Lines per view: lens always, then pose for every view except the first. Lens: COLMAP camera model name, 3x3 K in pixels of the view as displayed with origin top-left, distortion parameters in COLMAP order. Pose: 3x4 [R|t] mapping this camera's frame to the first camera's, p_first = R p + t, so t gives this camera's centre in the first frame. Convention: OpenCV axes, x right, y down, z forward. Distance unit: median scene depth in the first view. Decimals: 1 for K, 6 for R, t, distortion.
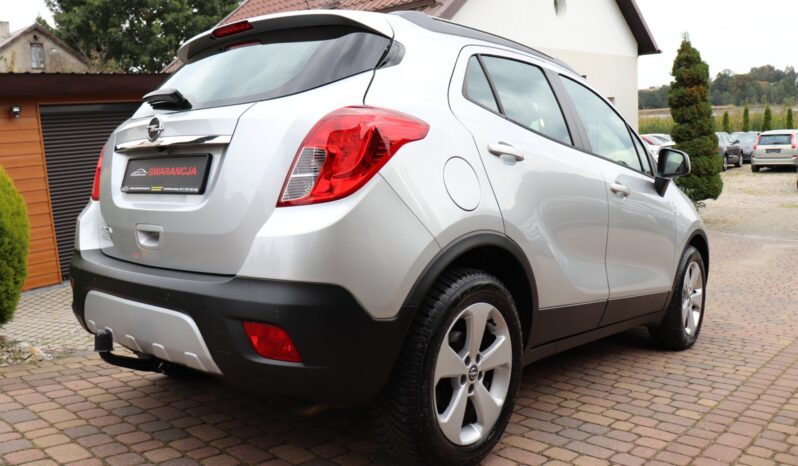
lens RADIAL K [[660.0, 0, 395.3], [0, 660.0, 222.5], [0, 0, 1]] dist [-0.177355, 0.150042]
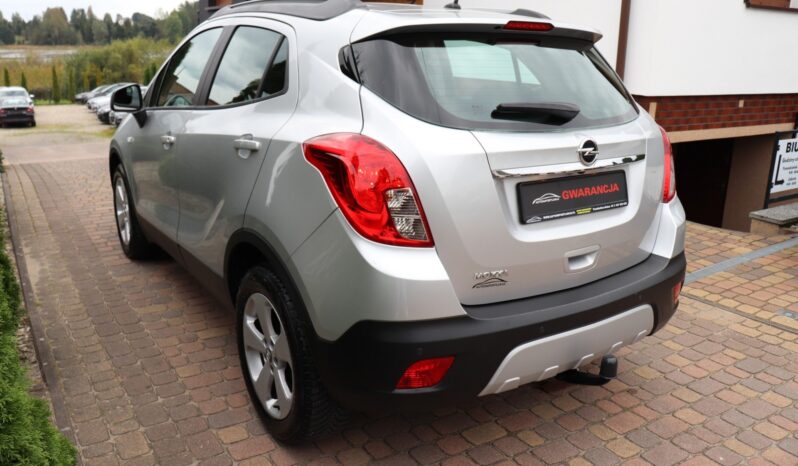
lens RADIAL K [[660.0, 0, 397.5], [0, 660.0, 227.5], [0, 0, 1]] dist [-0.177355, 0.150042]
pose [[0.286089, -0.275033, 0.917883, -1.359068], [0.024099, 0.959684, 0.280047, -0.310884], [-0.957900, -0.057998, 0.281183, 0.977079]]
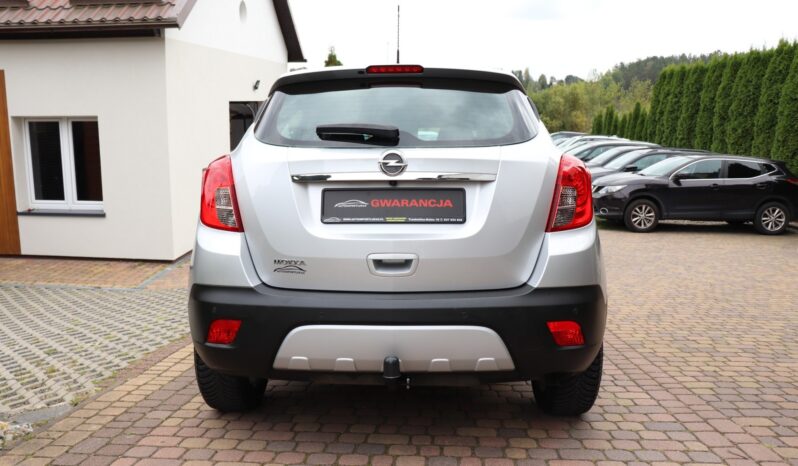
lens RADIAL K [[660.0, 0, 393.4], [0, 660.0, 225.7], [0, 0, 1]] dist [-0.177355, 0.150042]
pose [[0.786972, -0.053062, 0.614703, -1.033007], [0.043019, 0.998589, 0.031124, -0.075160], [-0.615487, 0.001950, 0.788144, 0.135180]]
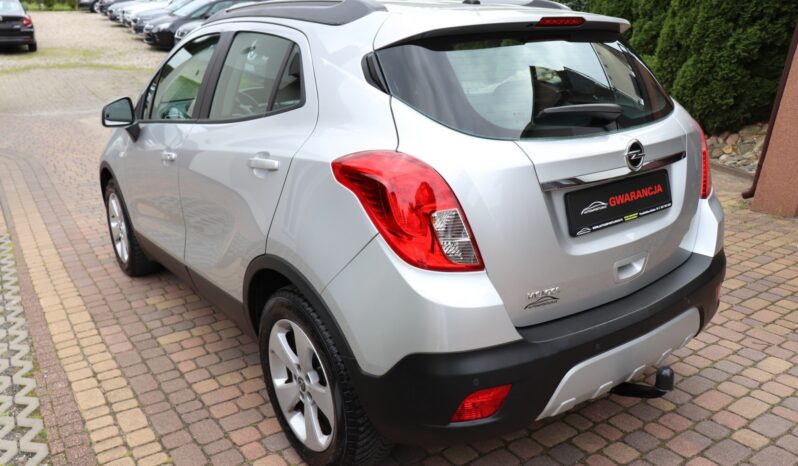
lens RADIAL K [[660.0, 0, 392.5], [0, 660.0, 229.7], [0, 0, 1]] dist [-0.177355, 0.150042]
pose [[0.250847, -0.313211, 0.915956, -1.303821], [0.073213, 0.949638, 0.304678, -0.341149], [-0.965254, -0.009368, 0.261144, 1.073391]]
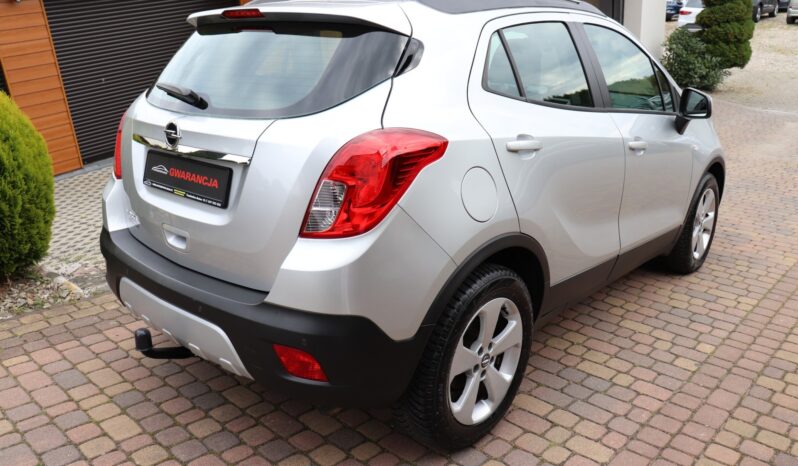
lens RADIAL K [[660.0, 0, 399.7], [0, 660.0, 226.8], [0, 0, 1]] dist [-0.177355, 0.150042]
pose [[0.999819, -0.000289, -0.019040, -0.002127], [0.004933, 0.969677, 0.244342, -0.244669], [0.018392, -0.244392, 0.969502, 0.000962]]
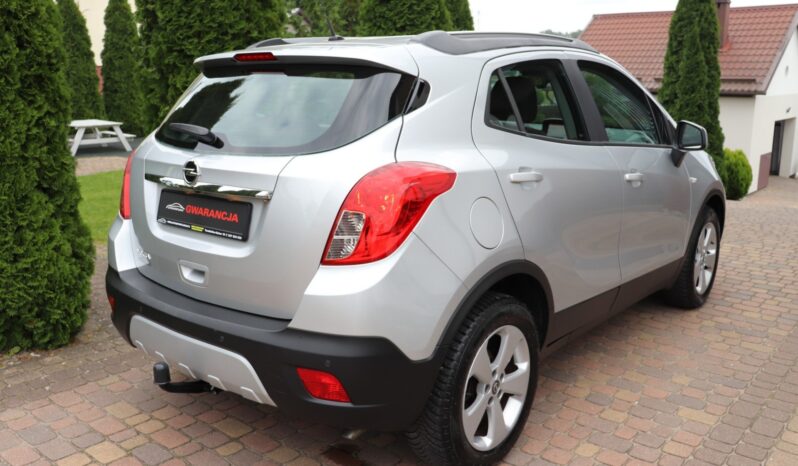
lens RADIAL K [[722.0, 0, 400.3], [0, 722.0, 234.8], [0, 0, 1]] dist [-0.108438, 0.007161]
pose [[0.999649, -0.024292, 0.010572, -0.049640], [0.022028, 0.983826, 0.177766, -0.239313], [-0.014719, -0.177471, 0.984016, -0.156608]]
